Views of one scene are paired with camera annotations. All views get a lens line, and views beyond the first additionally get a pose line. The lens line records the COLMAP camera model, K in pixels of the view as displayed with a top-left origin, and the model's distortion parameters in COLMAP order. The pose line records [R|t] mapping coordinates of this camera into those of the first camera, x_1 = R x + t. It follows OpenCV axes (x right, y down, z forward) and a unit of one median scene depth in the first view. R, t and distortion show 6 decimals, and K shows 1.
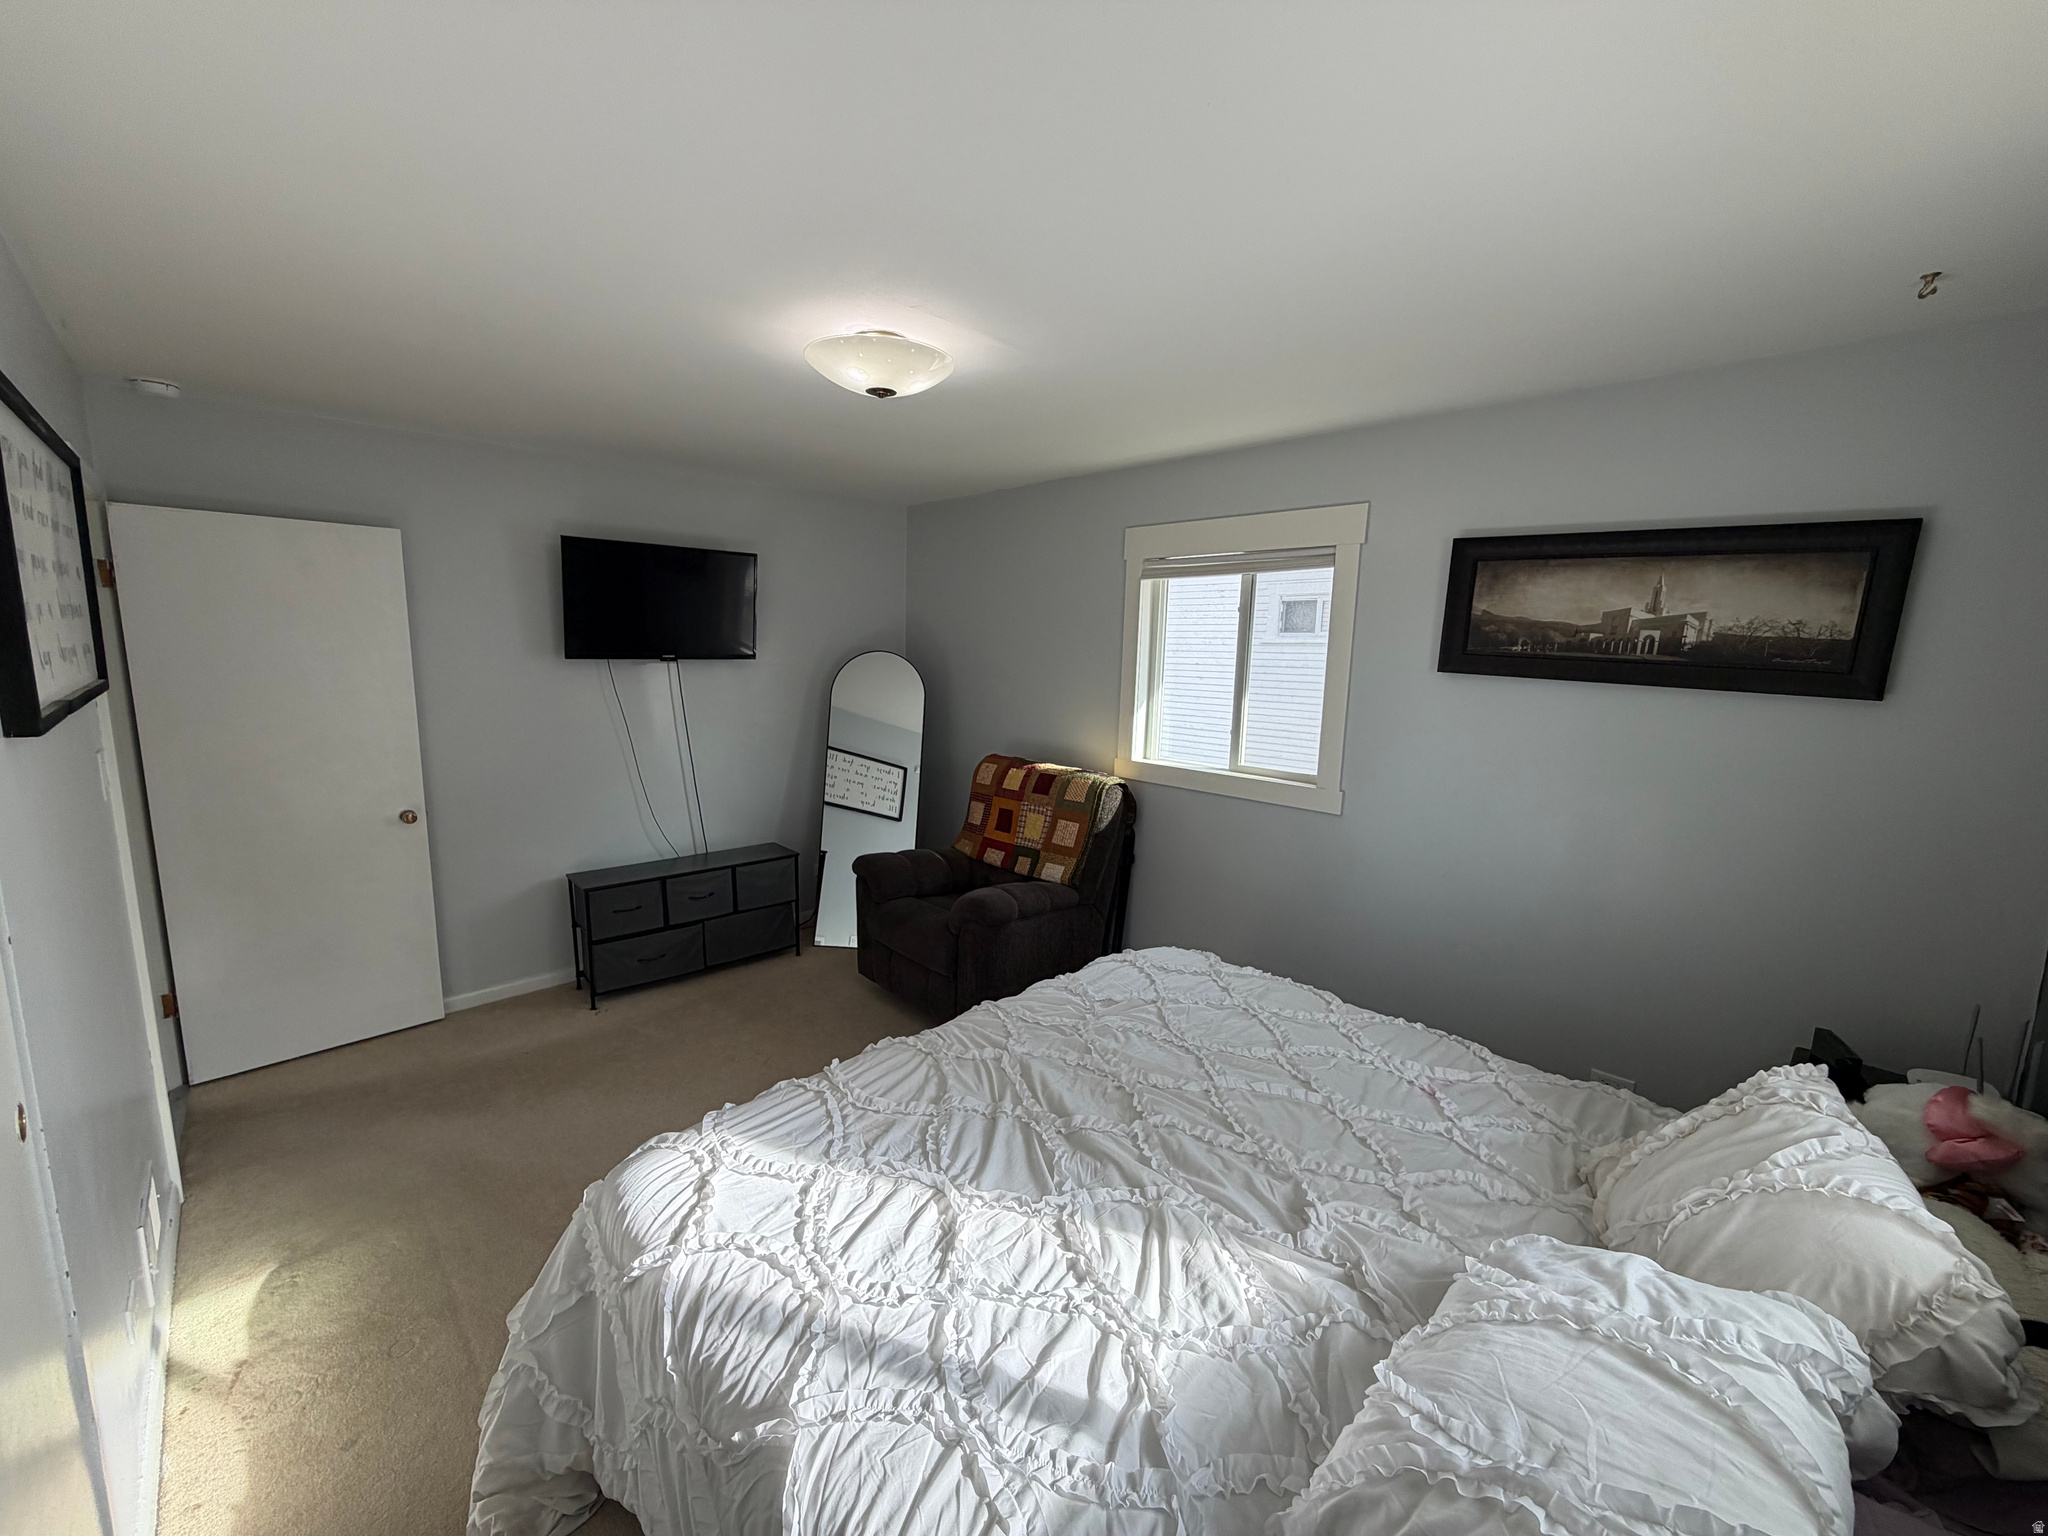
lens RADIAL K [[813.1, 0, 1011.9], [0, 813.1, 771.7], [0, 0, 1]] dist [-0.000363, -0.000496]
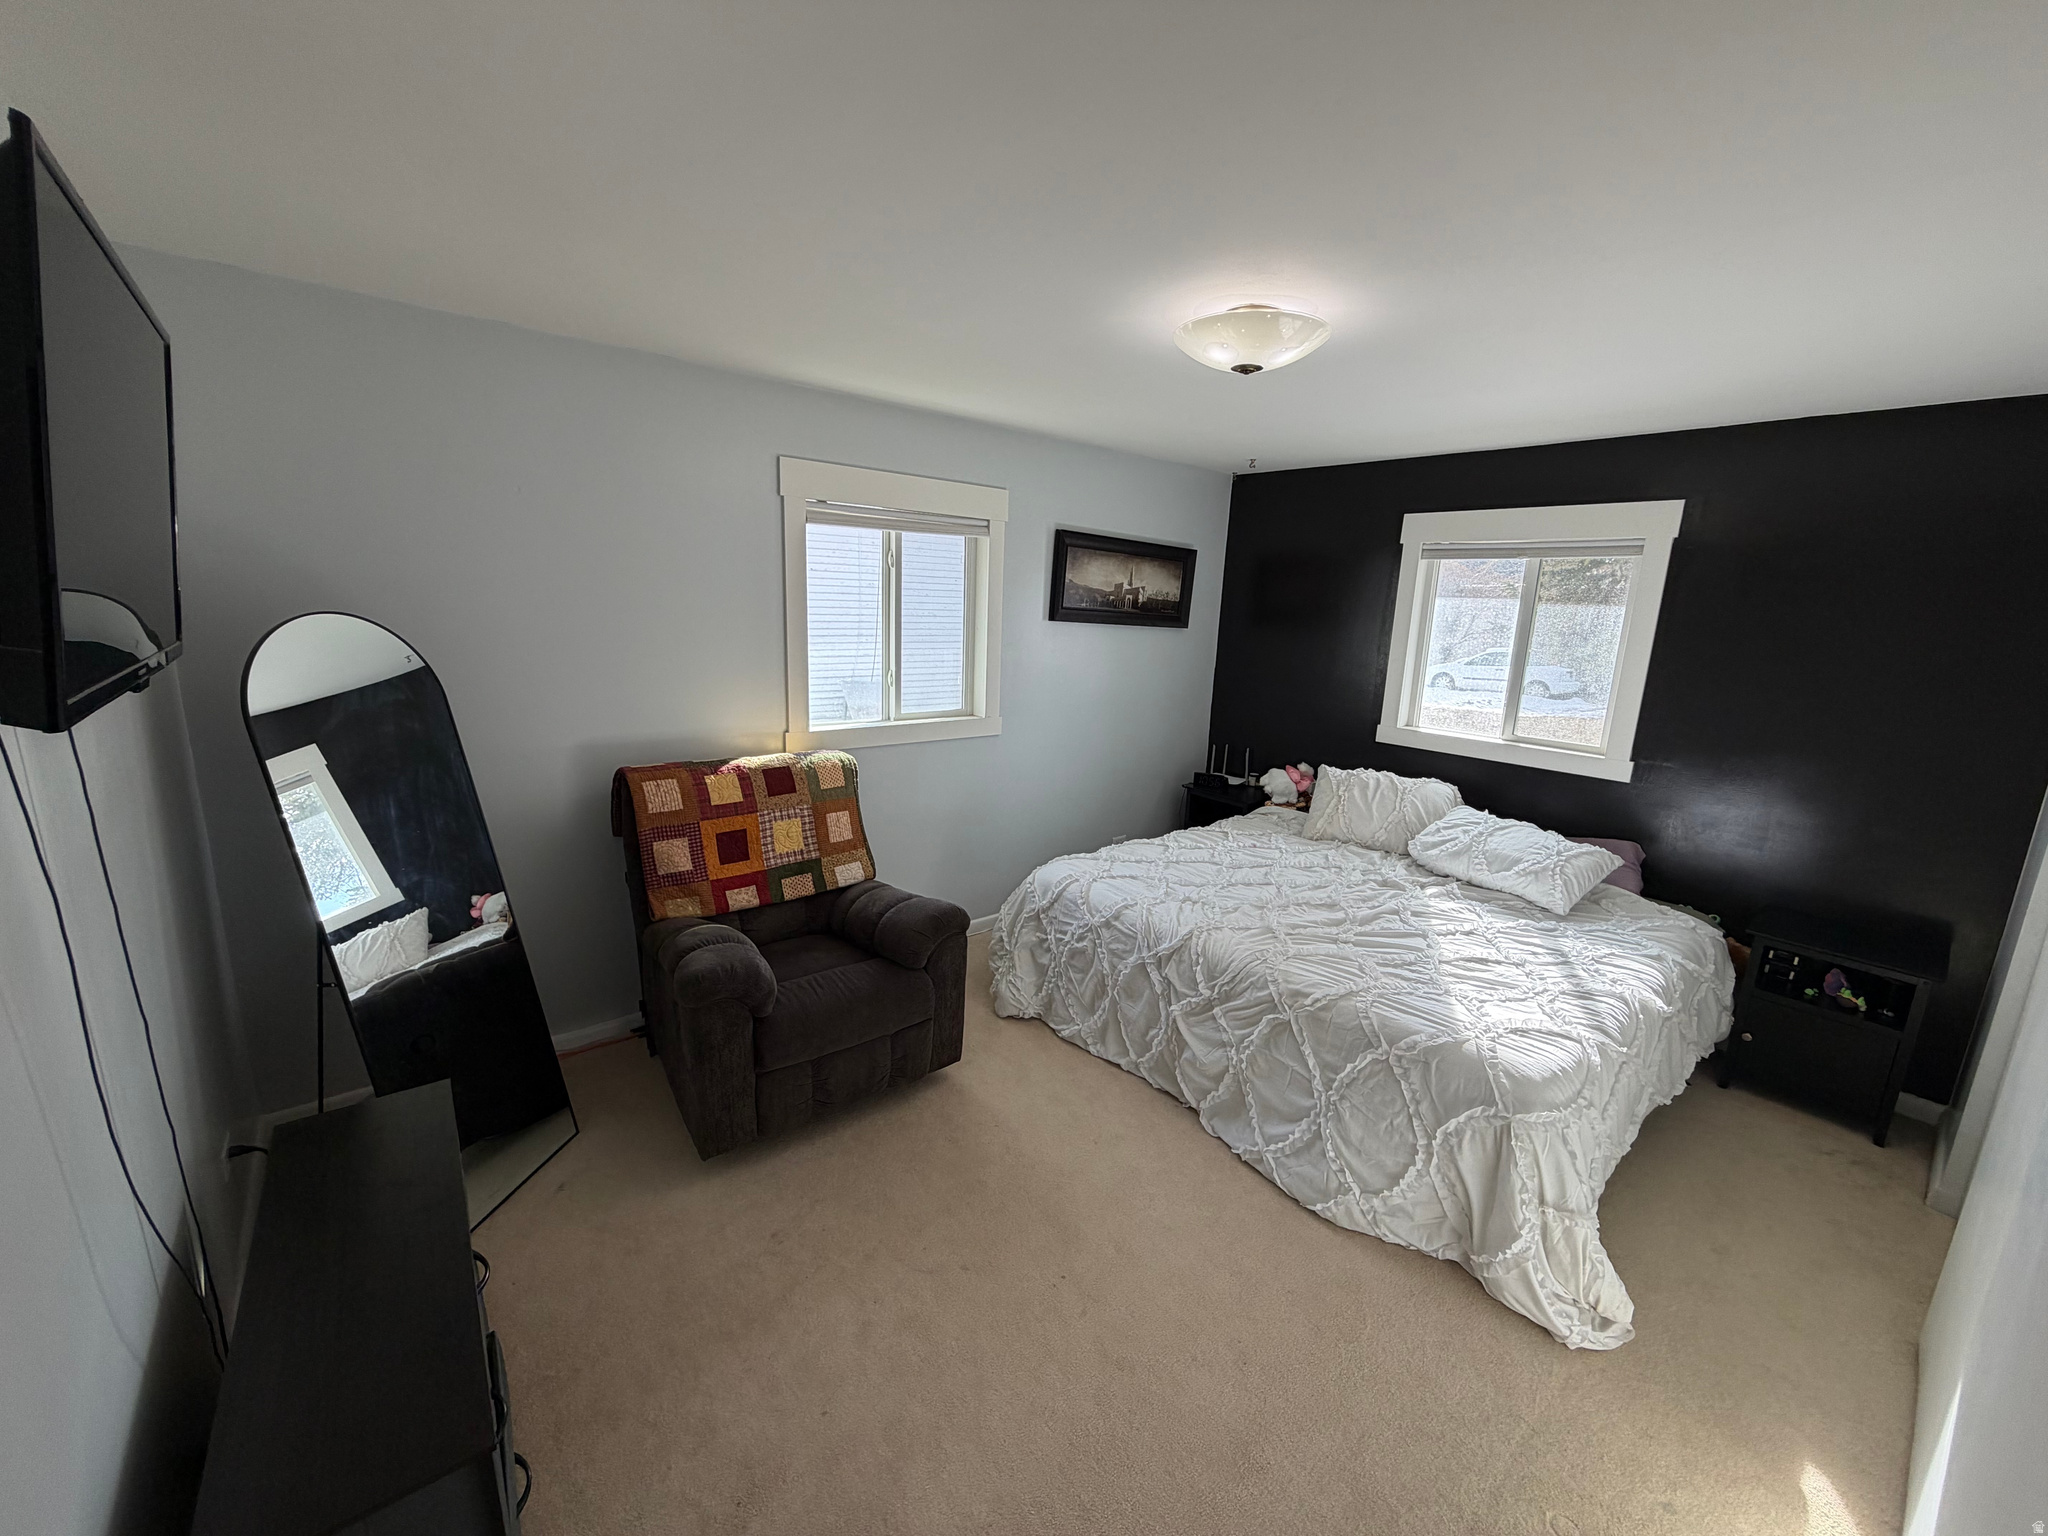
lens RADIAL K [[813.1, 0, 1015.2], [0, 813.1, 770.4], [0, 0, 1]] dist [-0.000363, -0.000496]
pose [[0.072994, -0.224002, 0.971851, -0.996264], [0.123947, 0.968934, 0.214020, -0.190504], [-0.989600, 0.104836, 0.098491, 0.986070]]
